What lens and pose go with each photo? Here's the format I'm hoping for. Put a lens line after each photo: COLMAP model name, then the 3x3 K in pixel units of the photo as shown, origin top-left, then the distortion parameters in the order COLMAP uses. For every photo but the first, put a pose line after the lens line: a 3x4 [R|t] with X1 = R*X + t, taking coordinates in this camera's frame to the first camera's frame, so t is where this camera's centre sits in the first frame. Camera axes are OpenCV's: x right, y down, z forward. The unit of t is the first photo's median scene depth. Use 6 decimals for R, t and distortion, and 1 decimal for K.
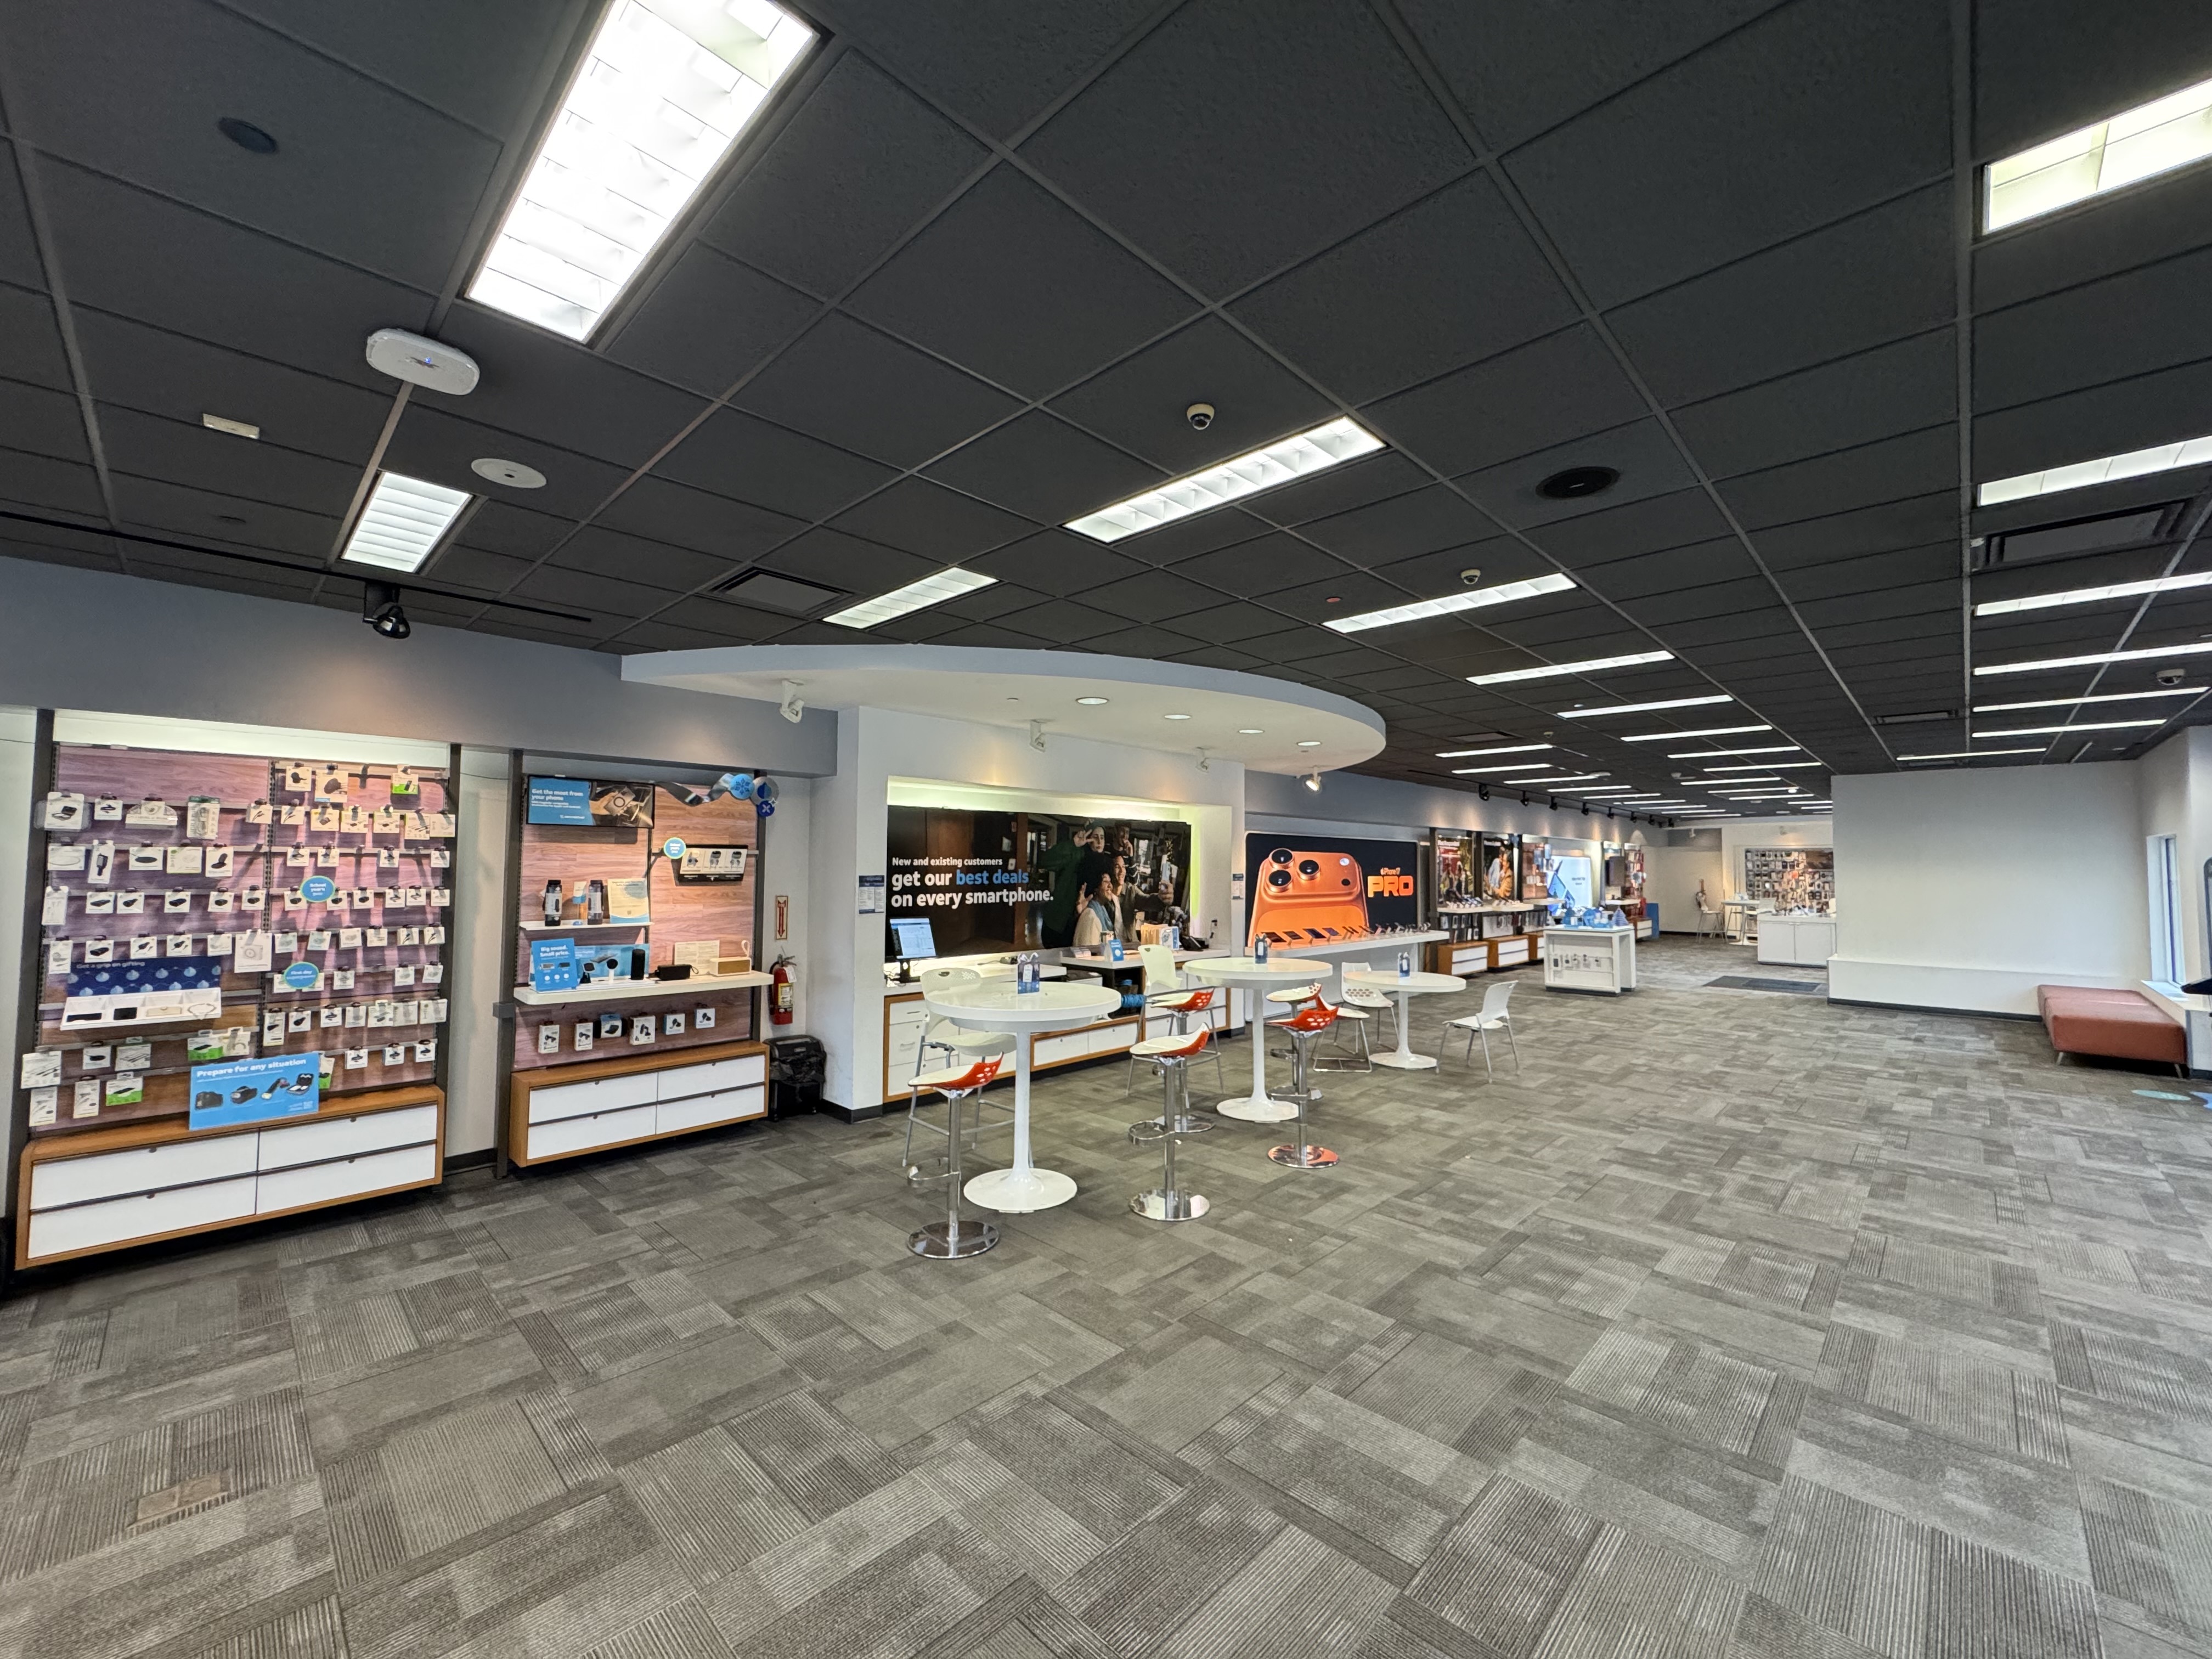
lens RADIAL K [[887.4, 0, 1104.6], [0, 887.4, 829.6], [0, 0, 1]] dist [-0.000110, 0.000007]
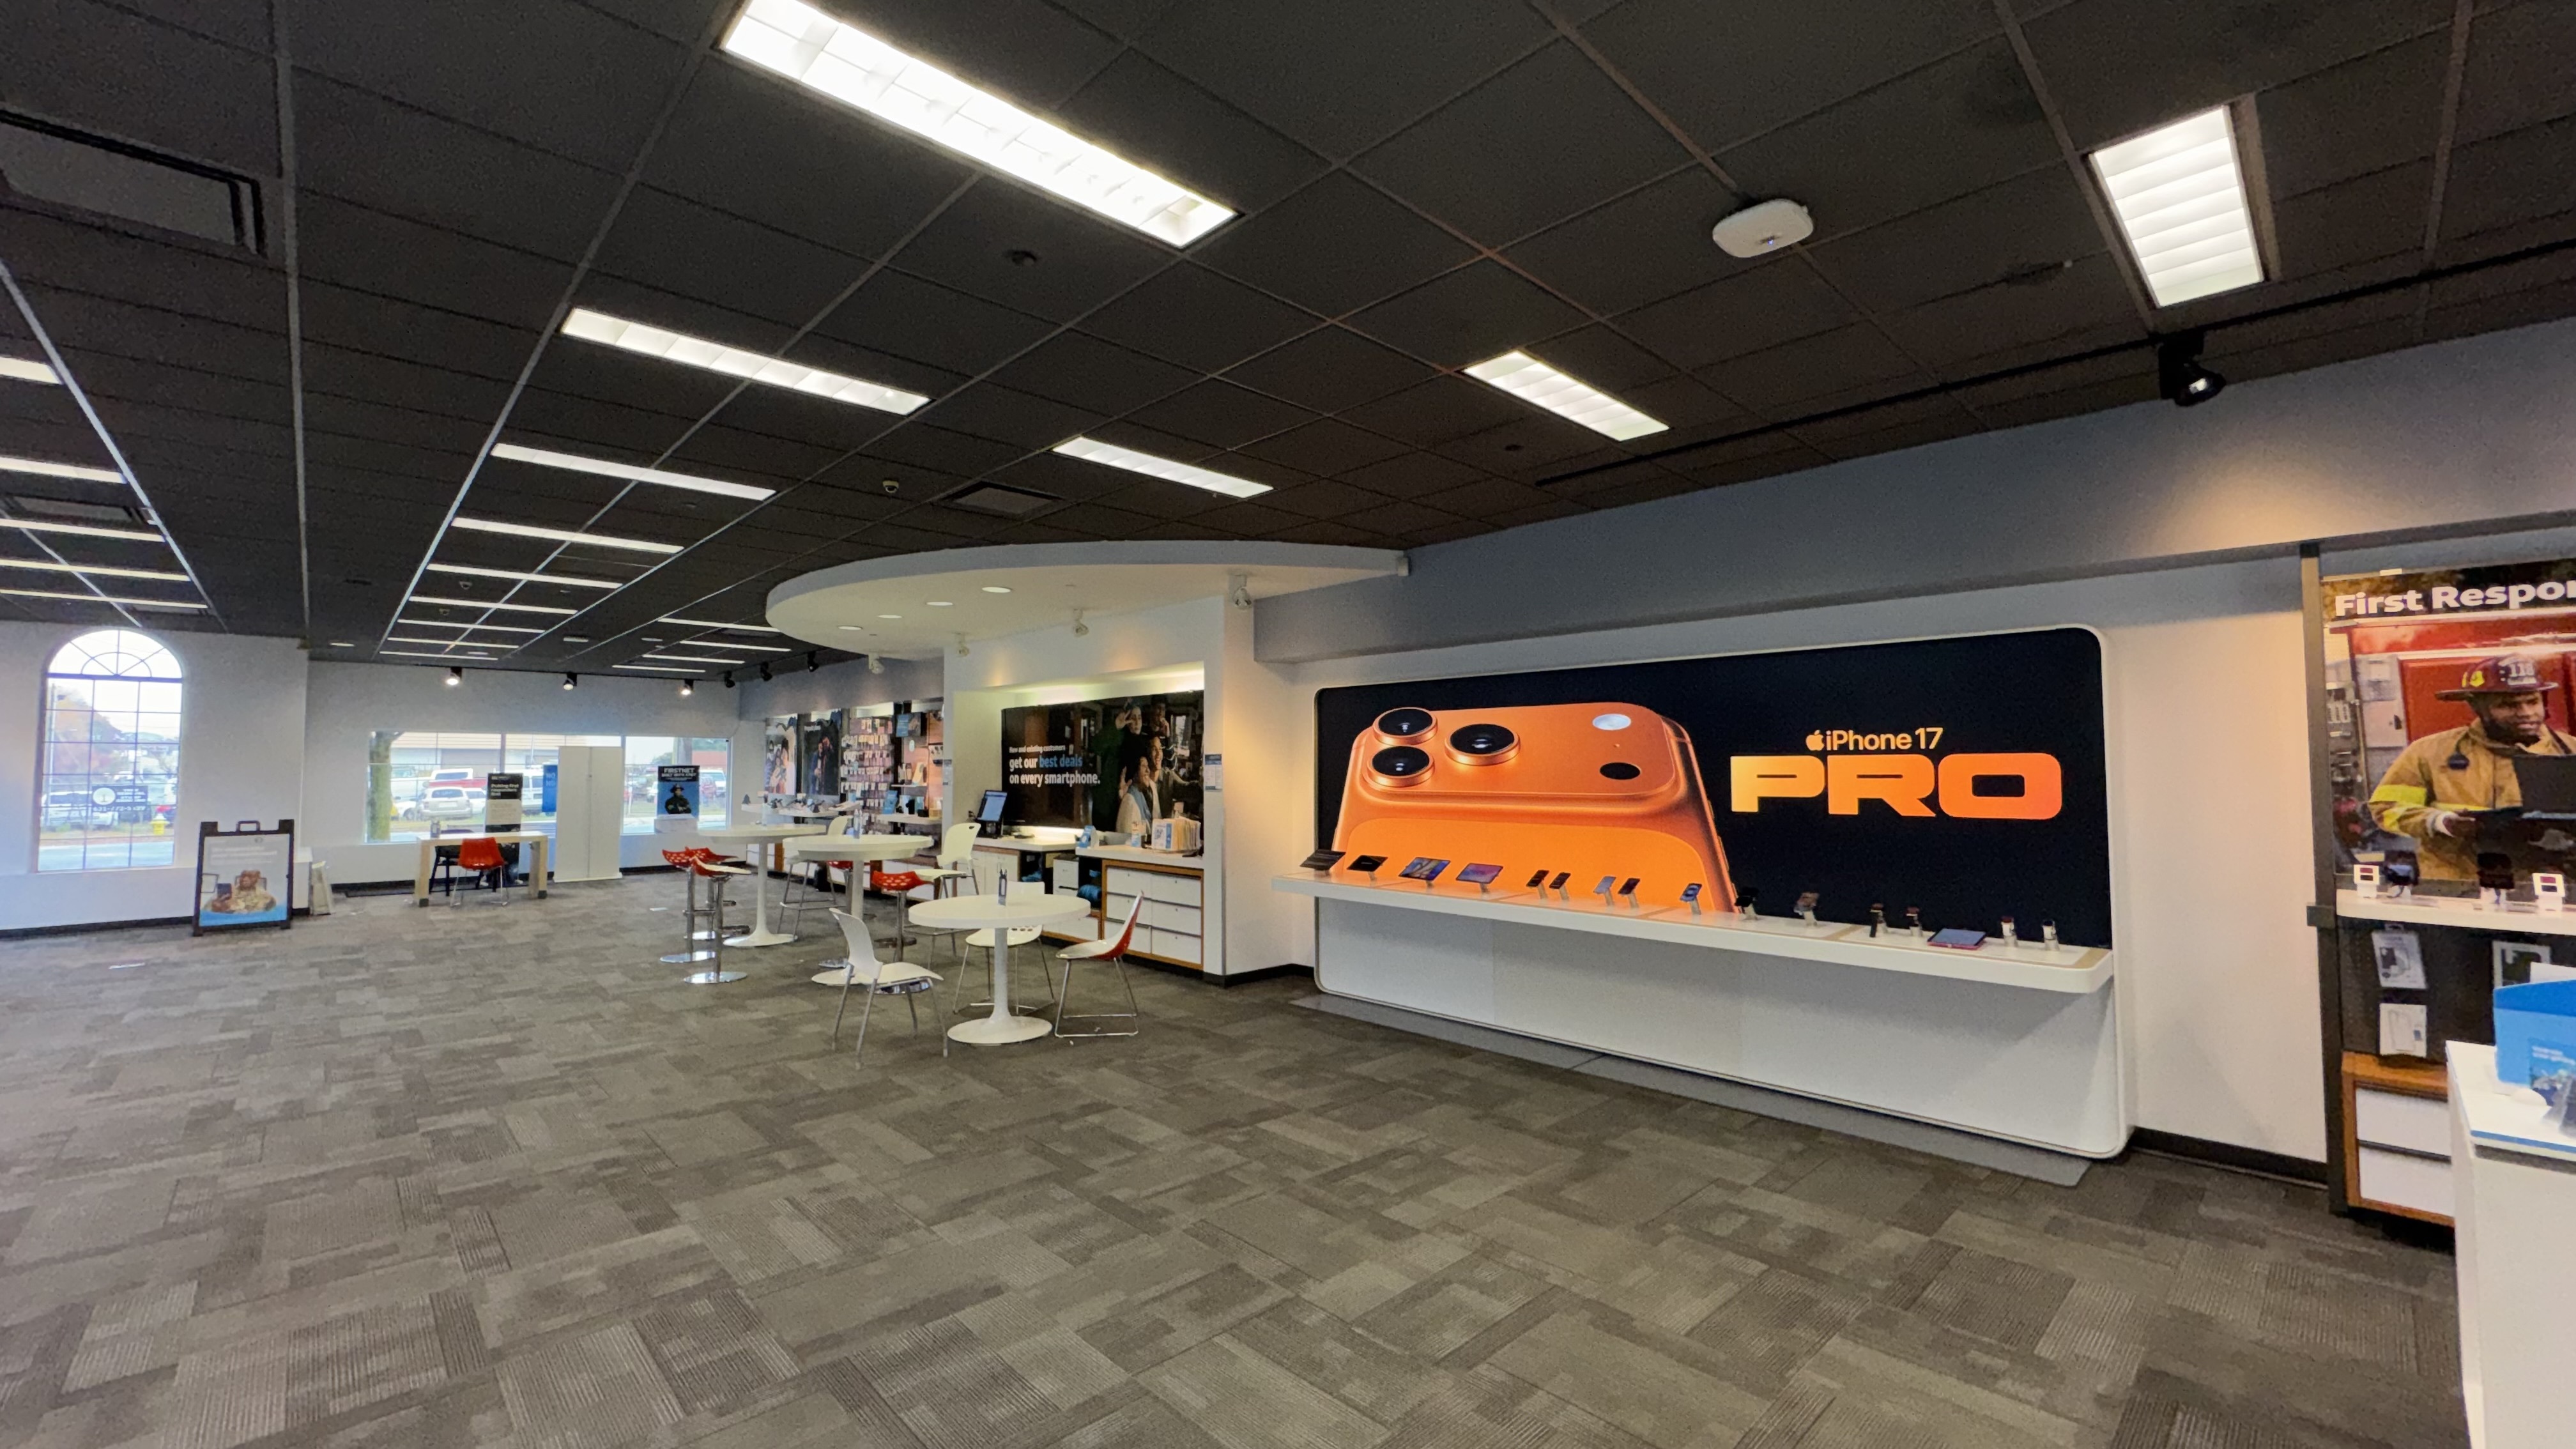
lens RADIAL K [[1033.6, 0, 1286.2], [0, 1033.6, 721.9], [0, 0, 1]] dist [-0.000710, -0.000030]
pose [[-0.033367, -0.052505, -0.998063, 1.040340], [0.041952, 0.997665, -0.053887, 0.076083], [0.998562, -0.043668, -0.031086, 1.166608]]
